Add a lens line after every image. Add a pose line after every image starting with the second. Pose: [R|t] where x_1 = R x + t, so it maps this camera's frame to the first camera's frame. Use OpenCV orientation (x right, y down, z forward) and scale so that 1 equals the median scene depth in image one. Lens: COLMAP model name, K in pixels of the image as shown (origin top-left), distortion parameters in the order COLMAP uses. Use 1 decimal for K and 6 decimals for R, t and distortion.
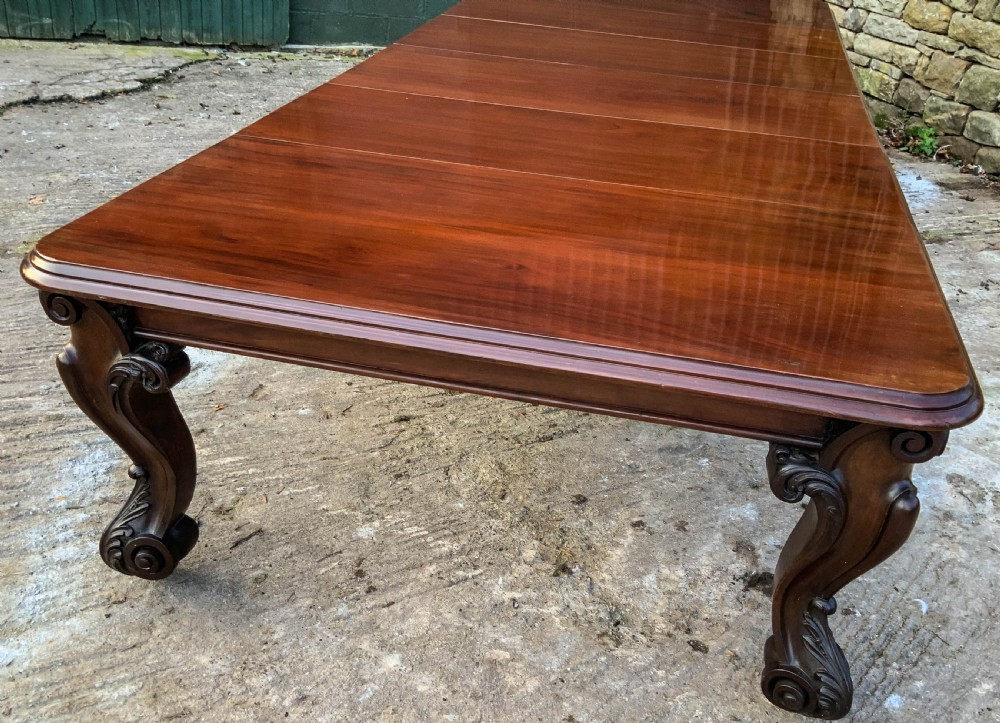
lens RADIAL K [[917.1, 0, 499.9], [0, 917.1, 409.7], [0, 0, 1]] dist [0.099734, -0.182702]
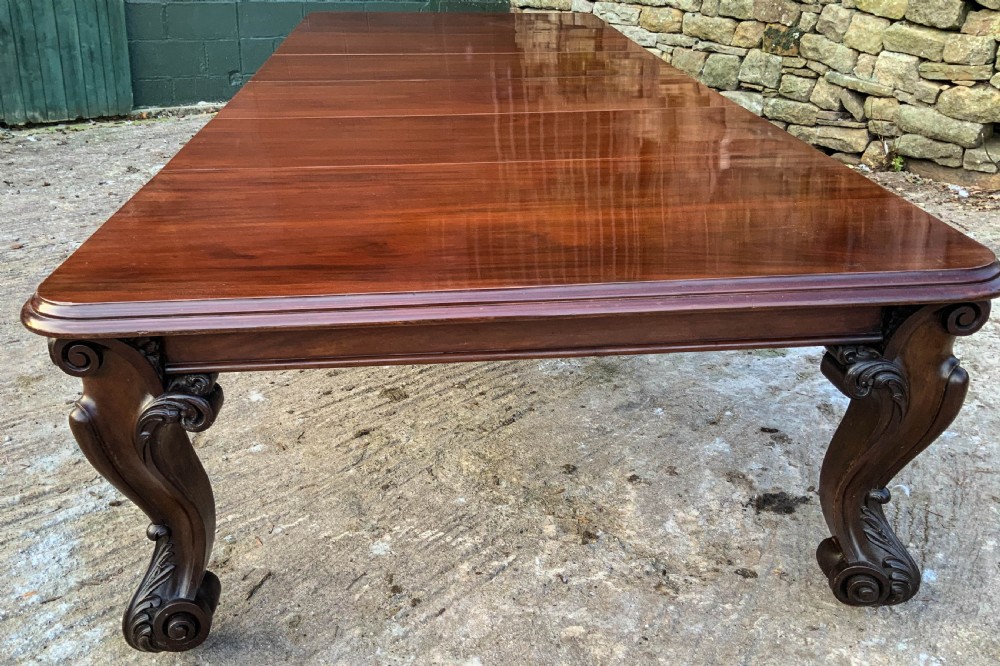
lens RADIAL K [[872.5, 0, 471.2], [0, 872.5, 342.6], [0, 0, 1]] dist [0.092263, -0.183393]
pose [[0.955426, -0.185564, 0.229624, -0.231550], [0.208381, 0.974831, -0.079256, 0.016969], [-0.209138, 0.123573, 0.970047, 0.071664]]
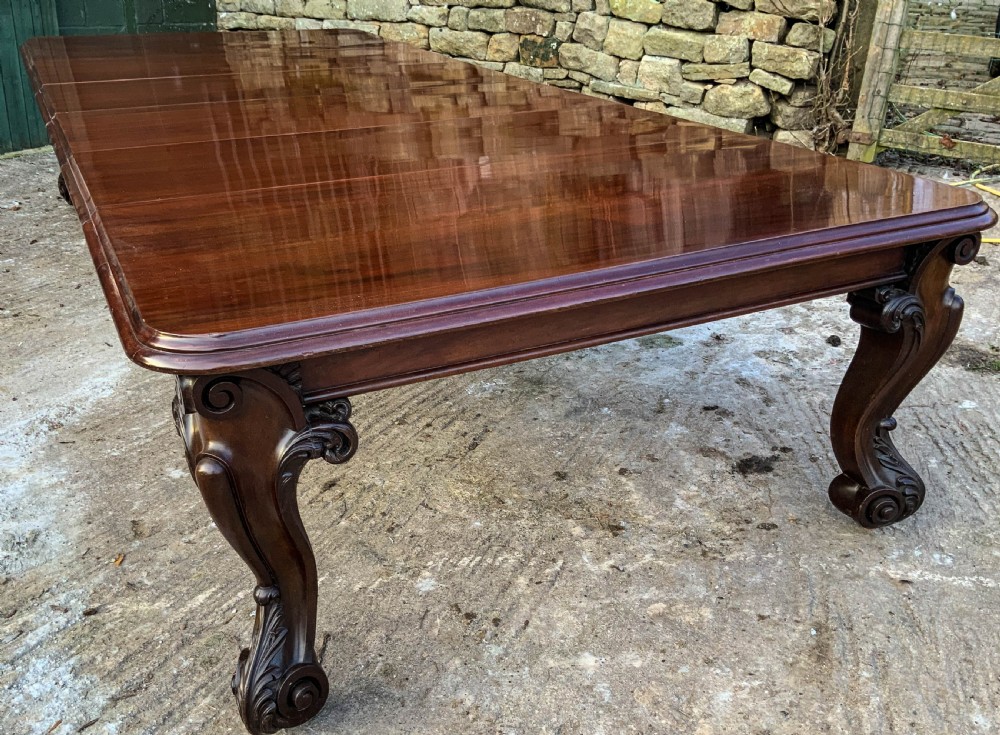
lens RADIAL K [[964.4, 0, 483.5], [0, 964.4, 437.1], [0, 0, 1]] dist [0.121107, -0.278014]
pose [[0.776143, -0.345423, 0.527527, -0.567356], [0.379002, 0.924174, 0.047526, -0.025347], [-0.503943, 0.163046, 0.848208, 0.147761]]
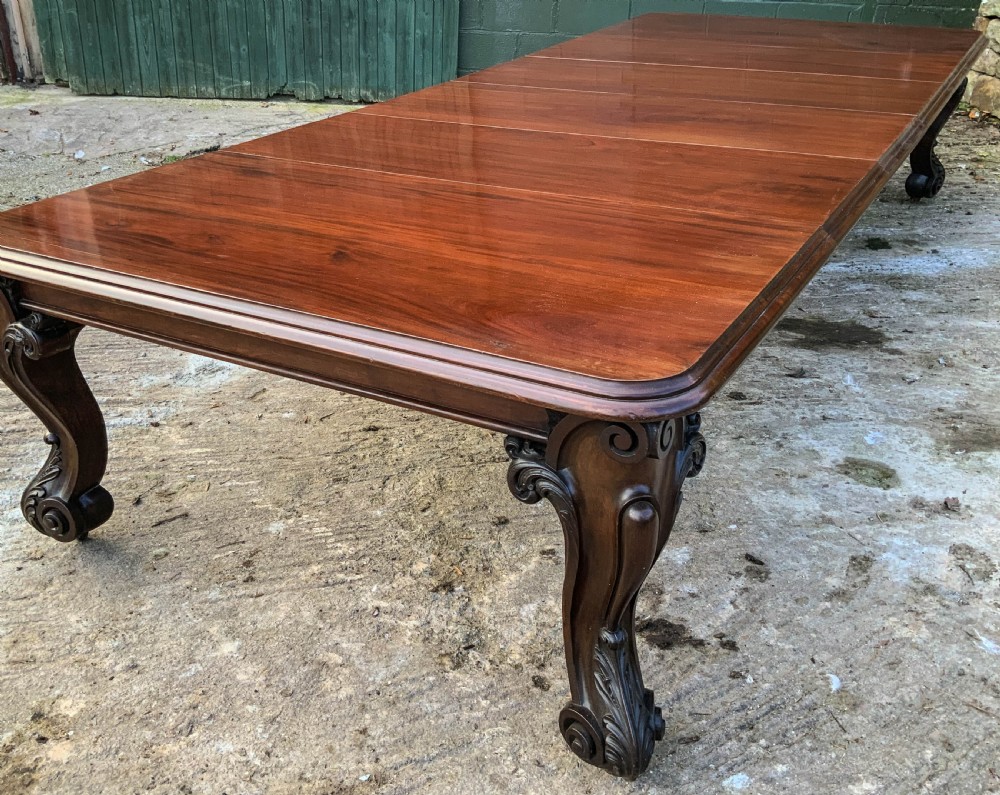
lens RADIAL K [[942.0, 0, 472.4], [0, 942.0, 364.7], [0, 0, 1]] dist [0.115828, -0.243143]
pose [[0.950932, 0.057434, -0.304023, 0.373938], [-0.093520, 0.990013, -0.105489, 0.047621], [0.294928, 0.128745, 0.946806, 0.056614]]
